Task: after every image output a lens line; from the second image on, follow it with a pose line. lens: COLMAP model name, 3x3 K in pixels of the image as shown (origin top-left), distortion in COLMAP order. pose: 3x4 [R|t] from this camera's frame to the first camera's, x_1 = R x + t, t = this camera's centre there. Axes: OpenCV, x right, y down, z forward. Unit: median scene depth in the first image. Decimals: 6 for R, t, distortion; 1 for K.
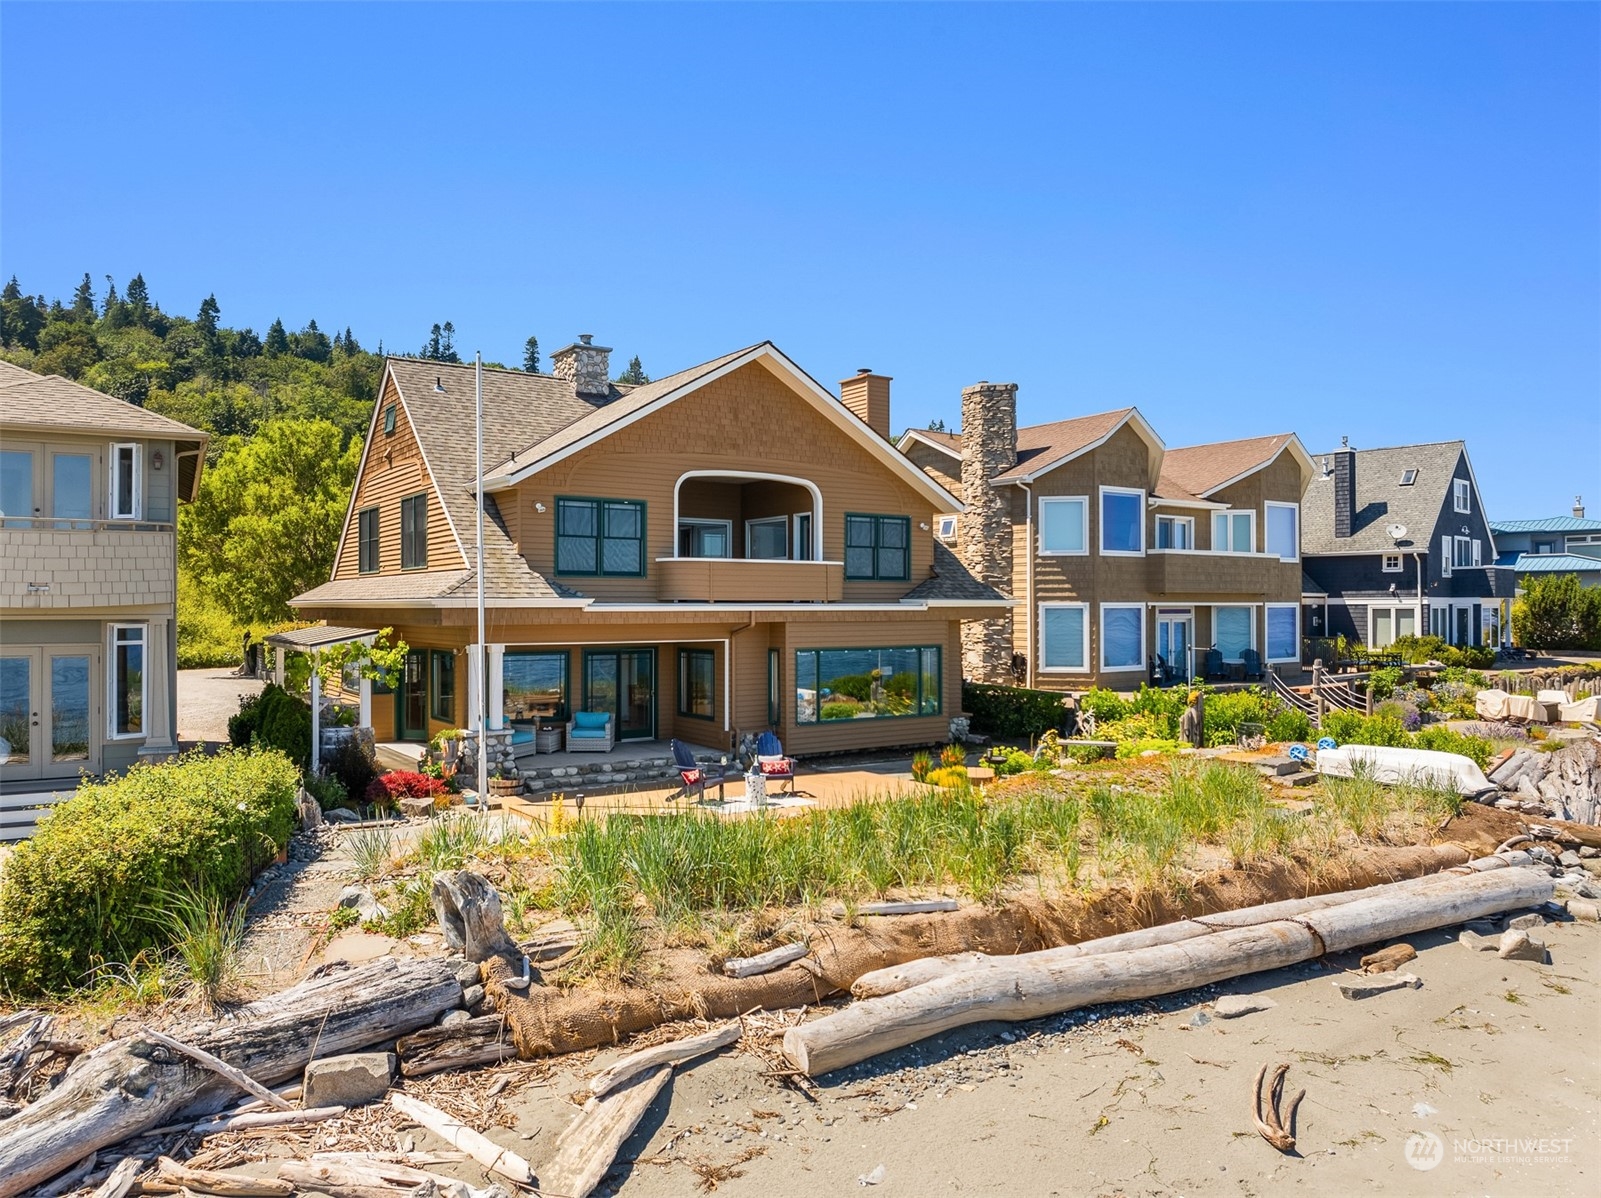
lens RADIAL K [[1118.3, 0, 799.1], [0, 1118.3, 591.9], [0, 0, 1]] dist [-0.036786, 0.003330]
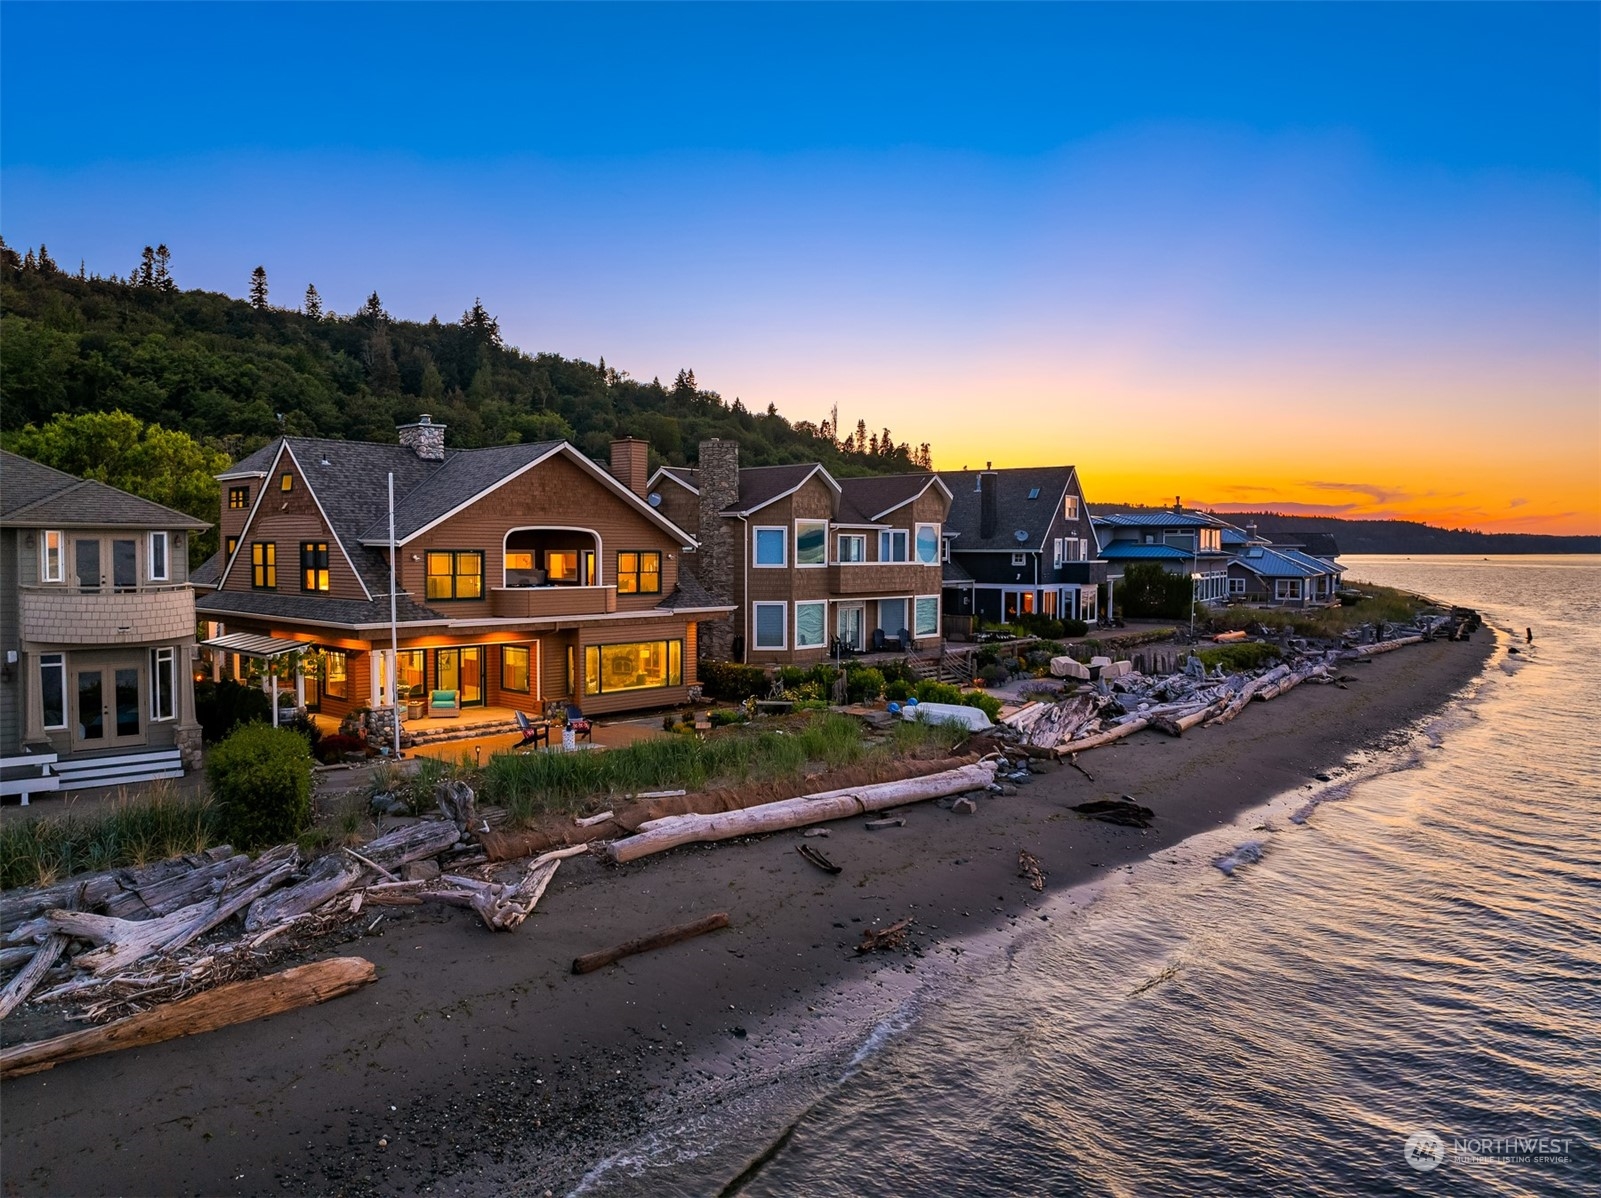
lens RADIAL K [[1118.3, 0, 803.6], [0, 1118.3, 601.3], [0, 0, 1]] dist [-0.036786, 0.003330]
pose [[0.974156, -0.003580, 0.225848, -0.040727], [-0.009893, 0.998239, 0.058493, -0.072416], [-0.225660, -0.059215, 0.972405, -0.383401]]
